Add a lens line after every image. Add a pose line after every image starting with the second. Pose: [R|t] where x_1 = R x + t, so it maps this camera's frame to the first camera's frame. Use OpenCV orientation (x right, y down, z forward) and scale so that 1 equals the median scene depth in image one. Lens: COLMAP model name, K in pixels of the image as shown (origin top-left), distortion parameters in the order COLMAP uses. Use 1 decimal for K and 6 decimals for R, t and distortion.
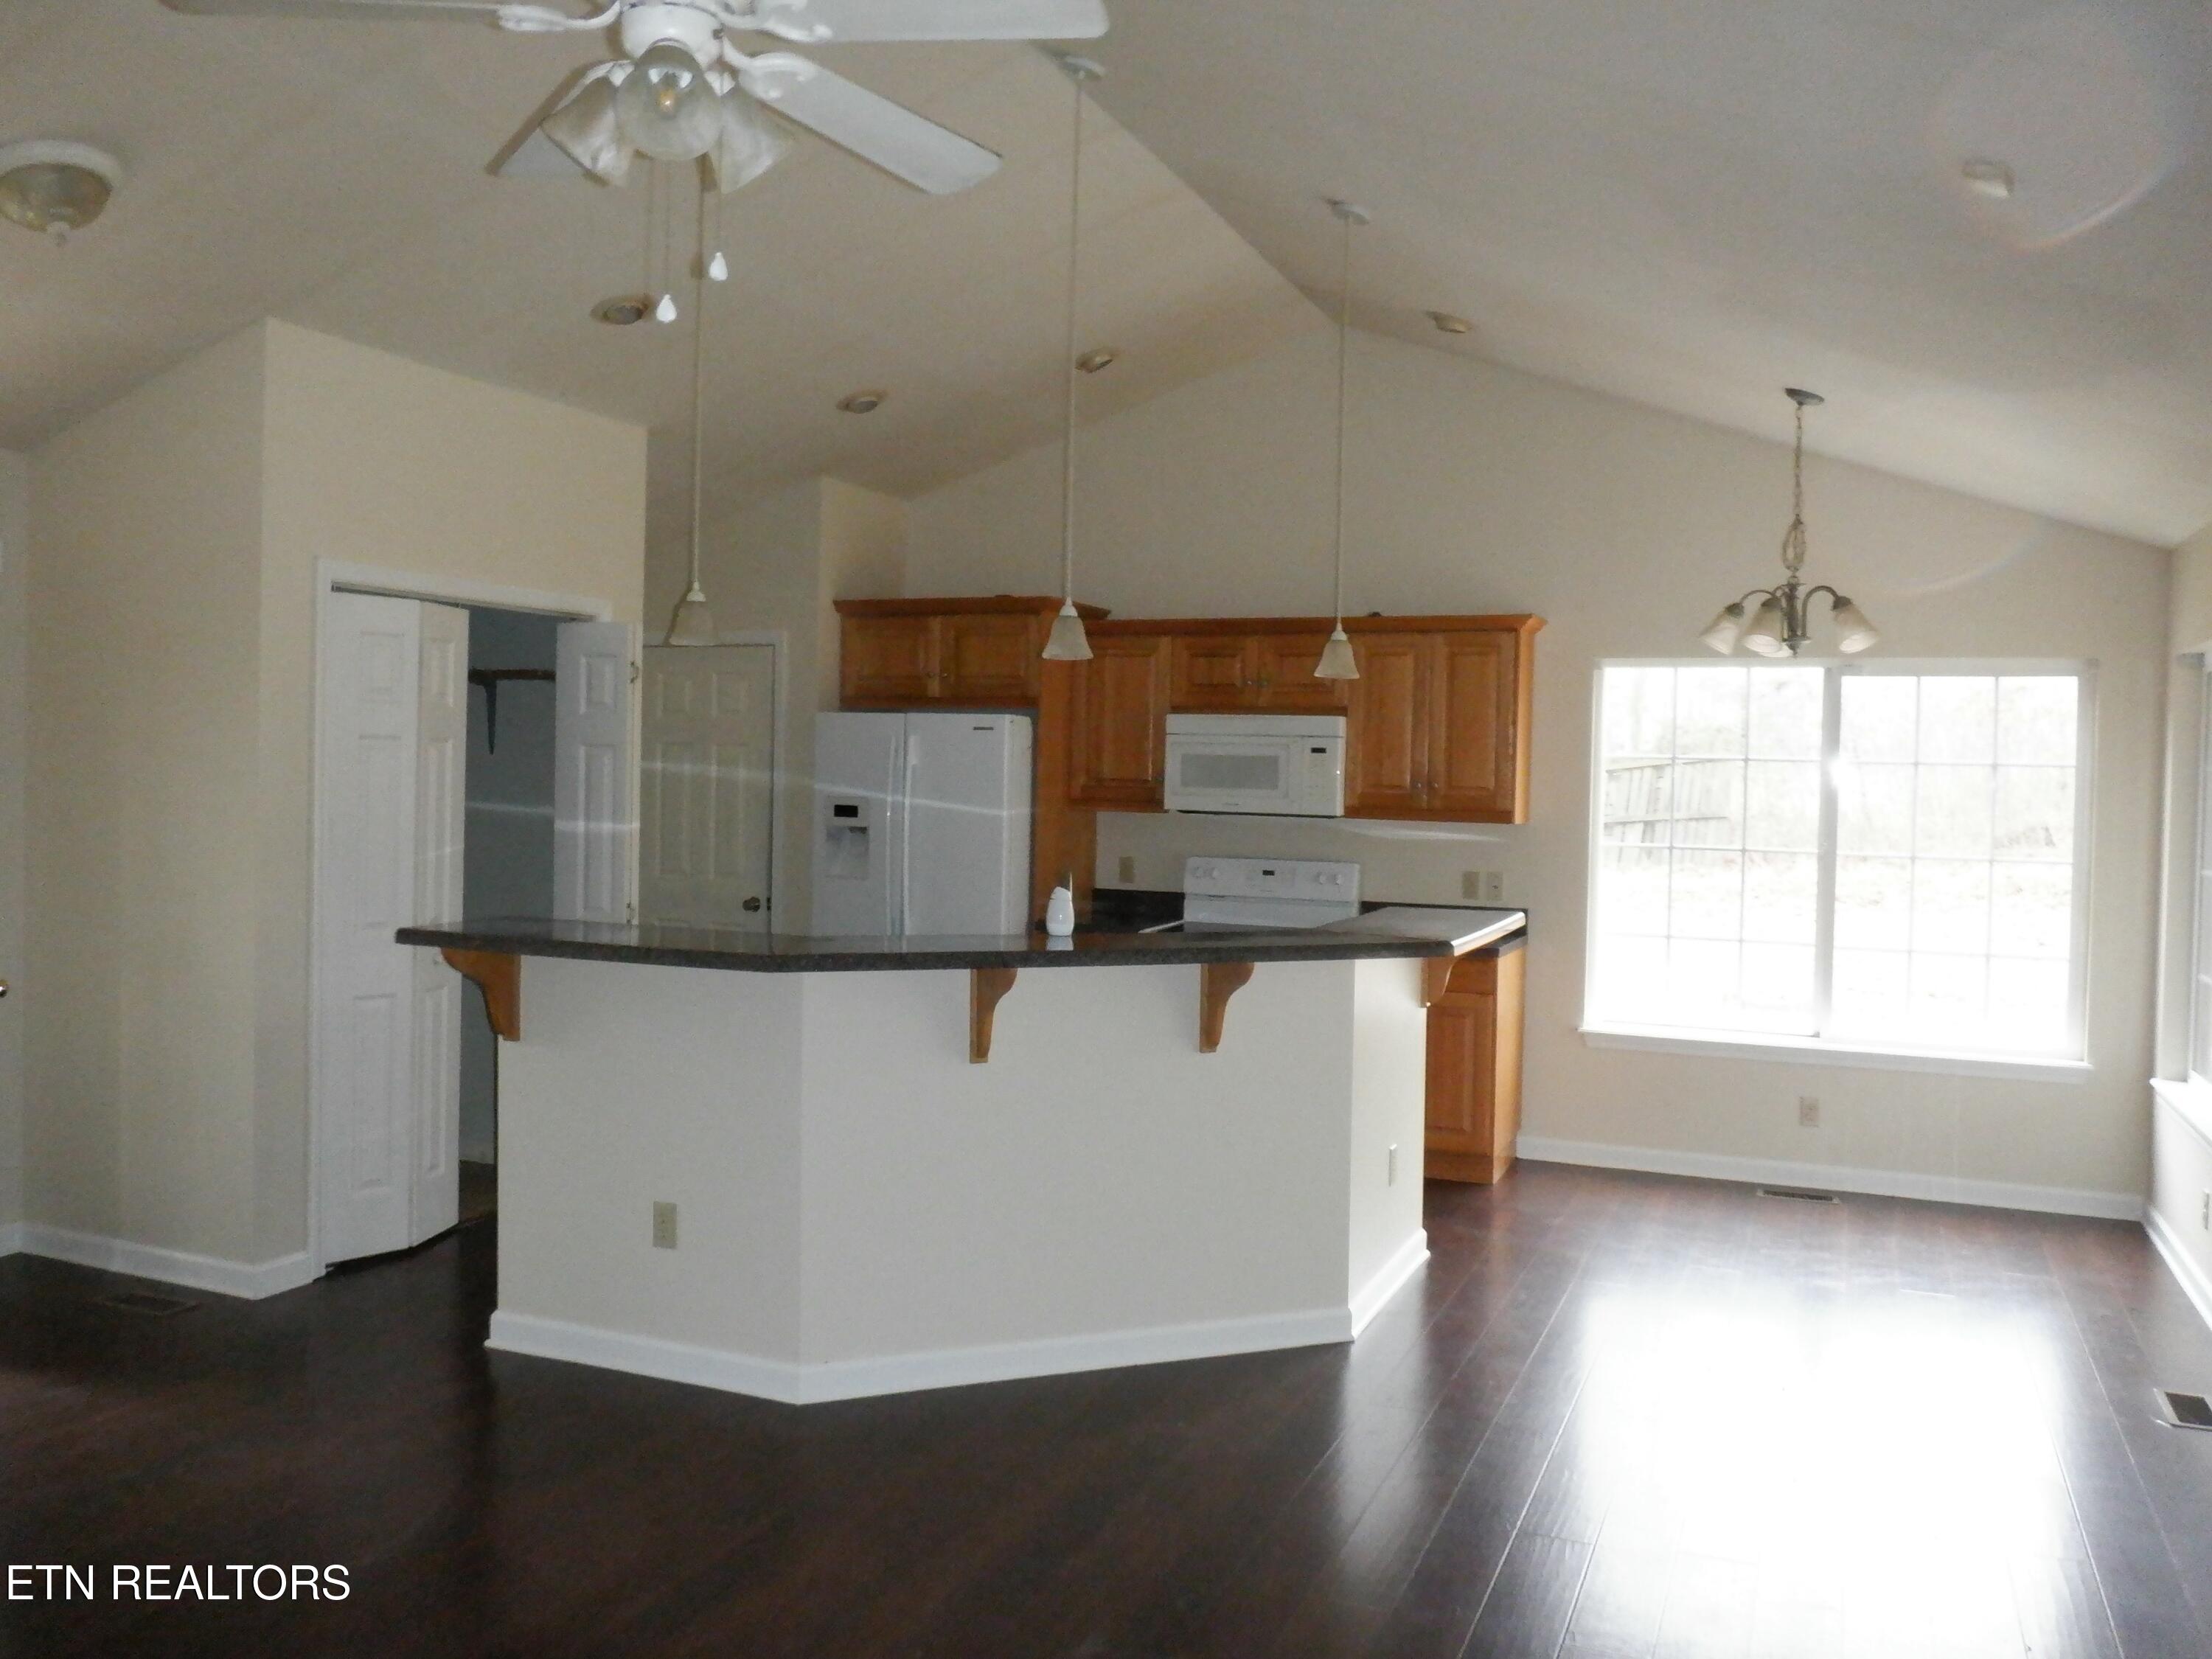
lens RADIAL K [[1821.3, 0, 1102.0], [0, 1821.3, 817.9], [0, 0, 1]] dist [-0.016290, -0.005007]
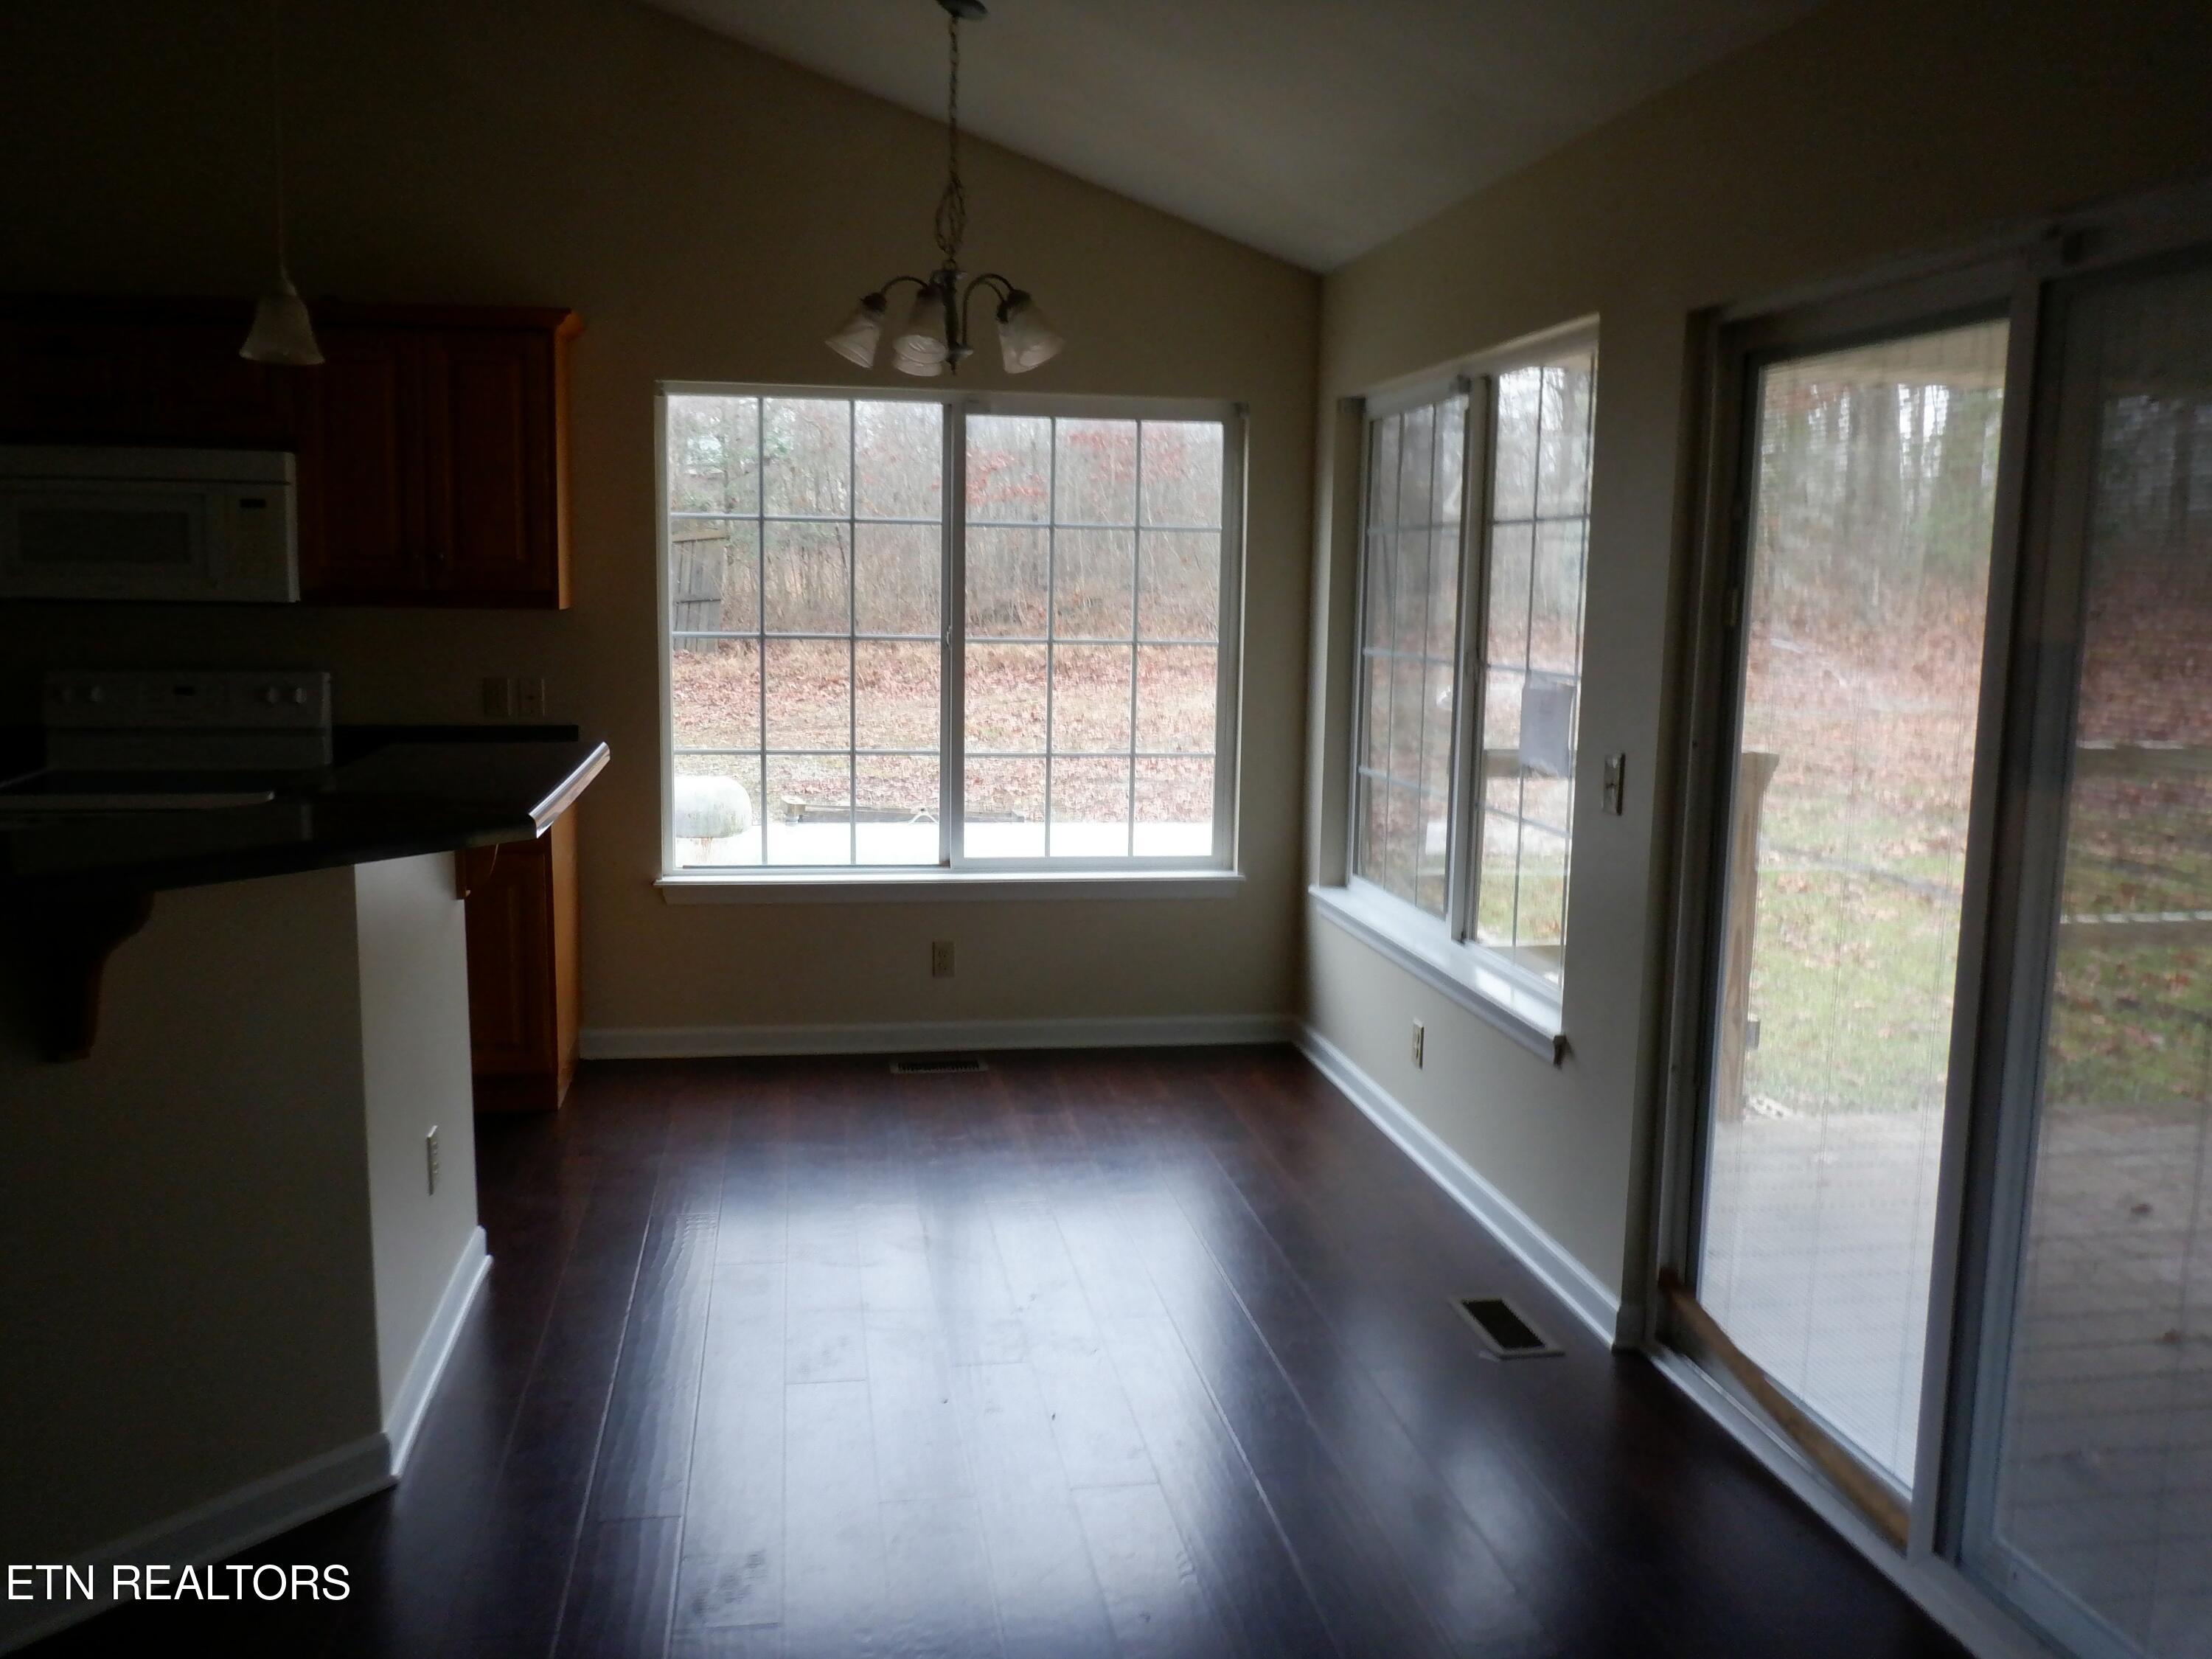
lens RADIAL K [[1821.3, 0, 1102.0], [0, 1821.3, 817.9], [0, 0, 1]] dist [-0.016290, -0.005007]
pose [[0.849777, -0.077994, 0.521340, 0.033084], [0.016122, 0.992377, 0.122183, 0.000748], [-0.526895, -0.095424, 0.844556, 0.310442]]
